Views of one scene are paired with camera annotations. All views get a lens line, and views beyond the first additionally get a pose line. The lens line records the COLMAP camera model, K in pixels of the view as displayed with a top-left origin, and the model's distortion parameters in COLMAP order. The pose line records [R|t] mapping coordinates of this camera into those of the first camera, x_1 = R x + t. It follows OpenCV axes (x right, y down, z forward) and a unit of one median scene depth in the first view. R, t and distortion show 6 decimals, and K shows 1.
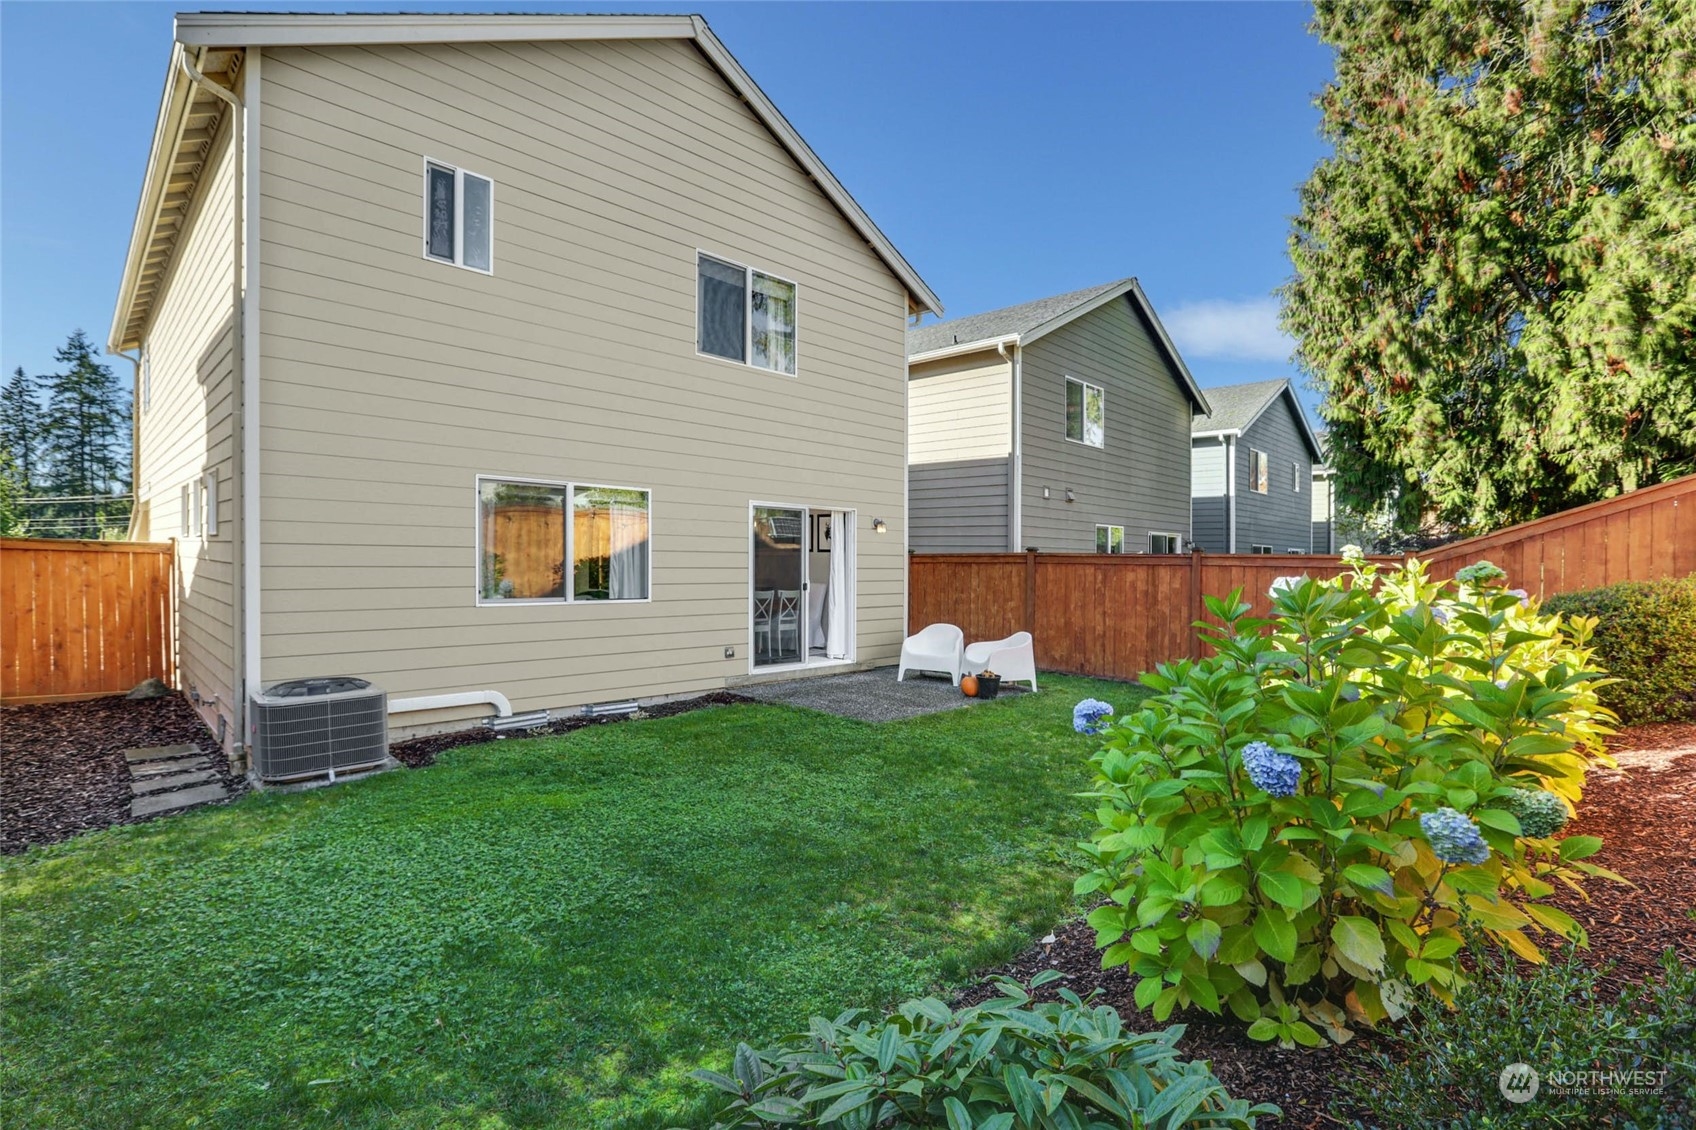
lens RADIAL K [[777.4, 0, 848.0], [0, 777.4, 569.4], [0, 0, 1]] dist [-0.036572, 0.011876]
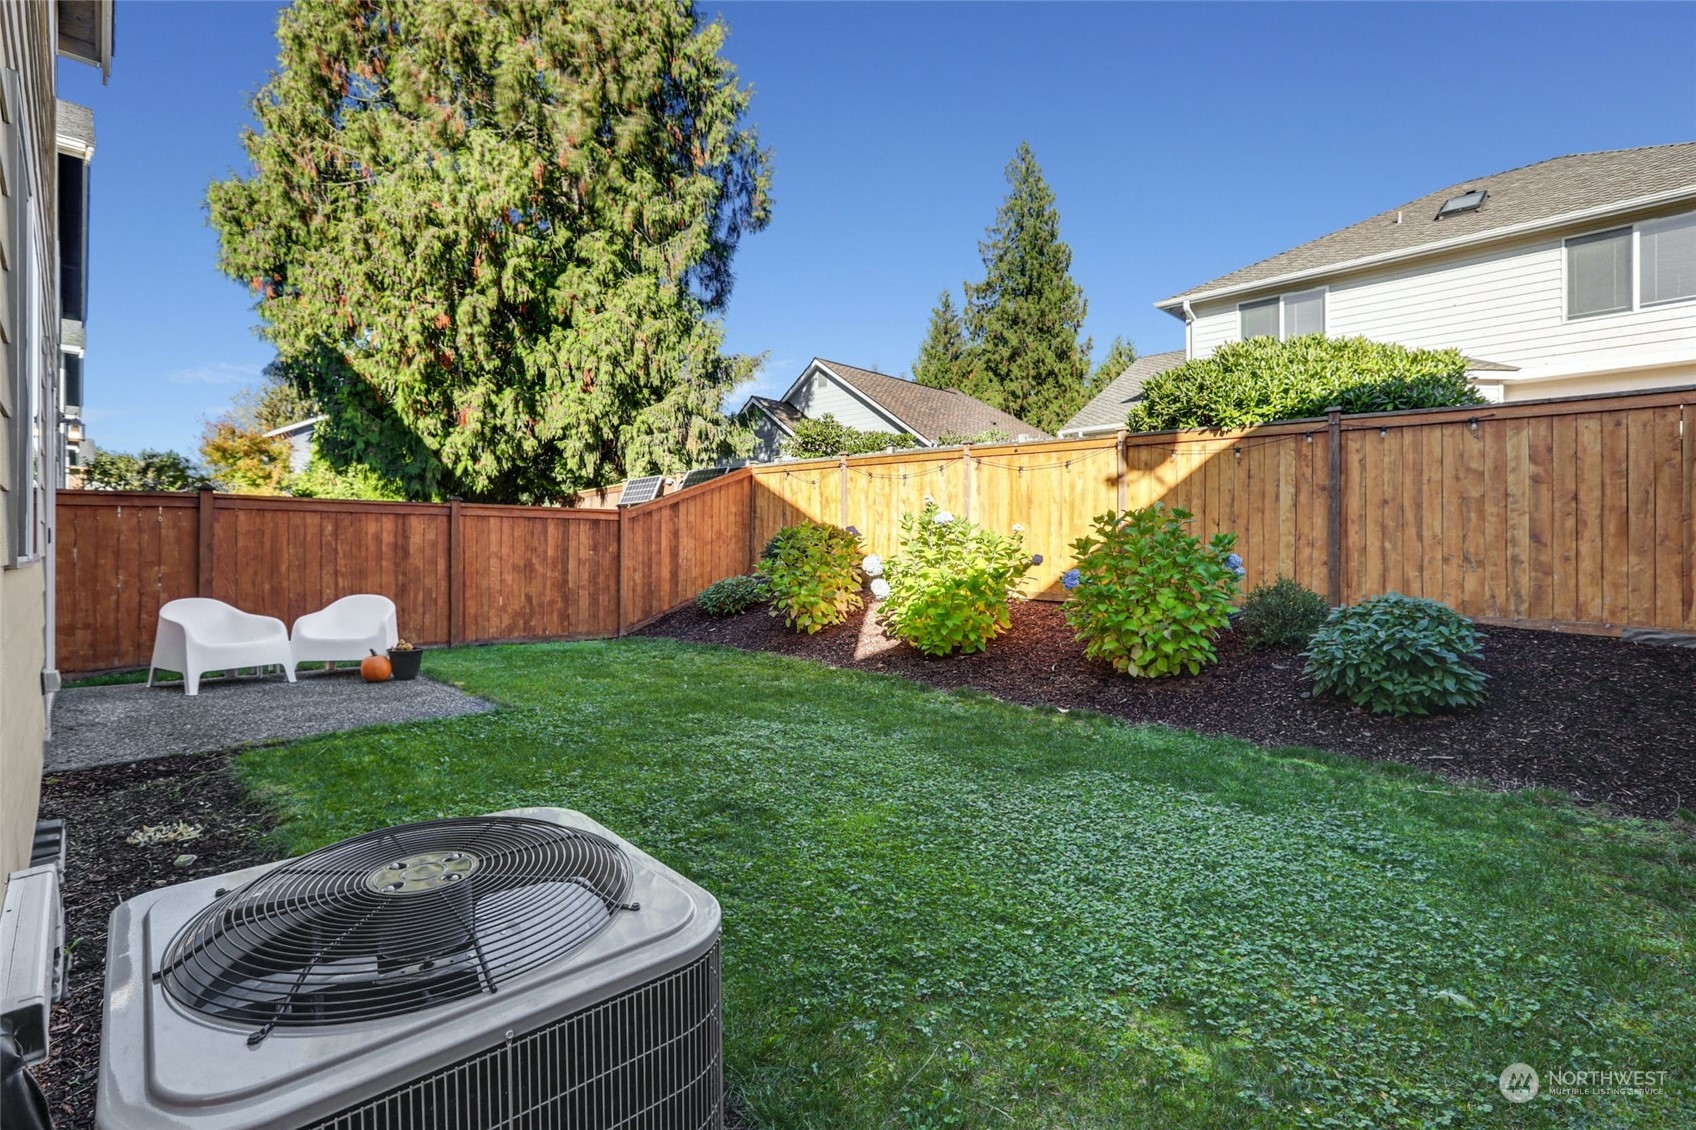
lens RADIAL K [[777.4, 0, 848.2], [0, 777.4, 549.5], [0, 0, 1]] dist [-0.036572, 0.011876]
pose [[0.007059, -0.015289, 0.999858, -0.497318], [0.011720, 0.999816, 0.015205, 0.028348], [-0.999906, 0.011611, 0.007237, 0.482634]]
